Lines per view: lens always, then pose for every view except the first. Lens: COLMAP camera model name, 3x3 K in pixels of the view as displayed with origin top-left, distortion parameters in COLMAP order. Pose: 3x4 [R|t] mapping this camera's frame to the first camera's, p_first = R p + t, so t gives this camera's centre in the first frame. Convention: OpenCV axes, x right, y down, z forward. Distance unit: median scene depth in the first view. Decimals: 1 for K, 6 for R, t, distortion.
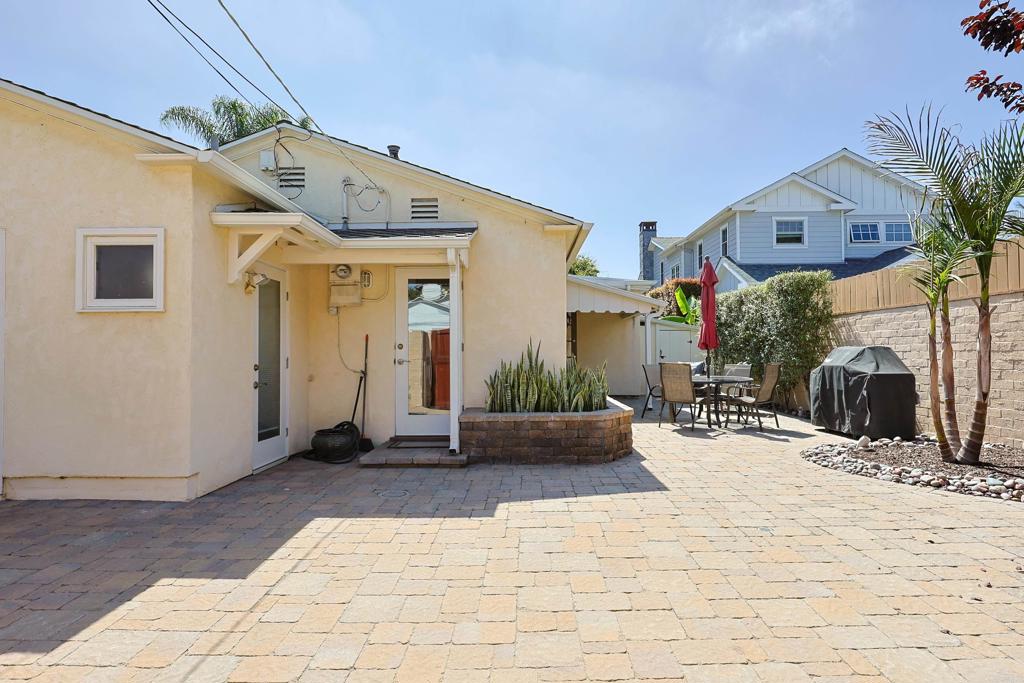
lens RADIAL K [[543.1, 0, 515.5], [0, 543.1, 338.7], [0, 0, 1]] dist [-0.003860, -0.000226]
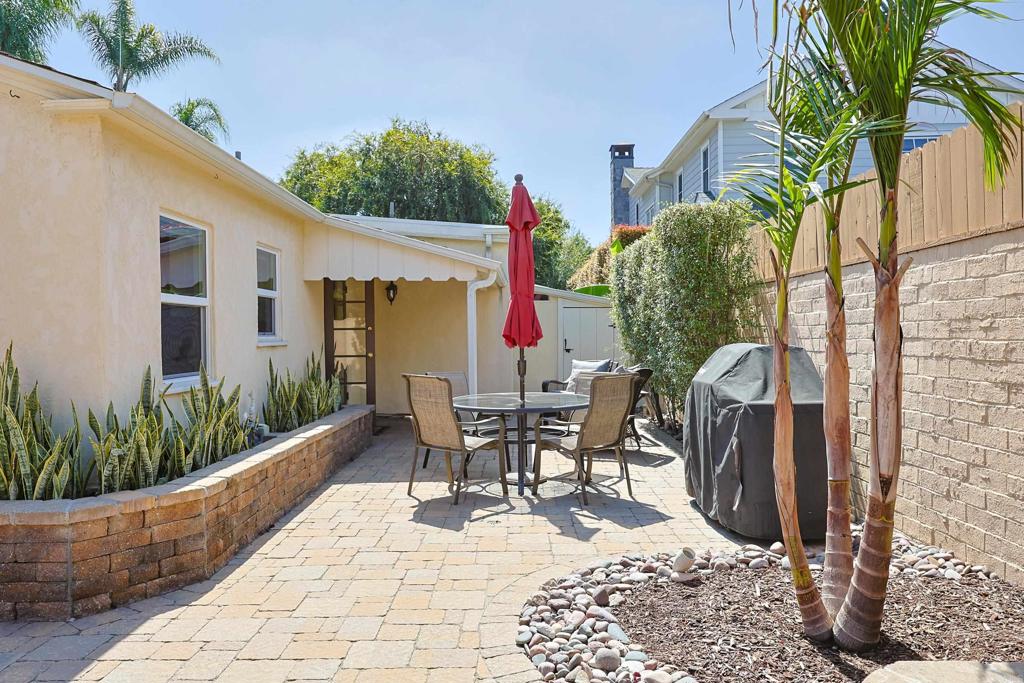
lens RADIAL K [[718.6, 0, 510.9], [0, 718.6, 335.3], [0, 0, 1]] dist [-0.004085, 0.000785]
pose [[0.999812, -0.006956, -0.018082, 0.443077], [0.007478, 0.999554, 0.028924, -0.016213], [0.017873, -0.029054, 0.999418, 0.345652]]
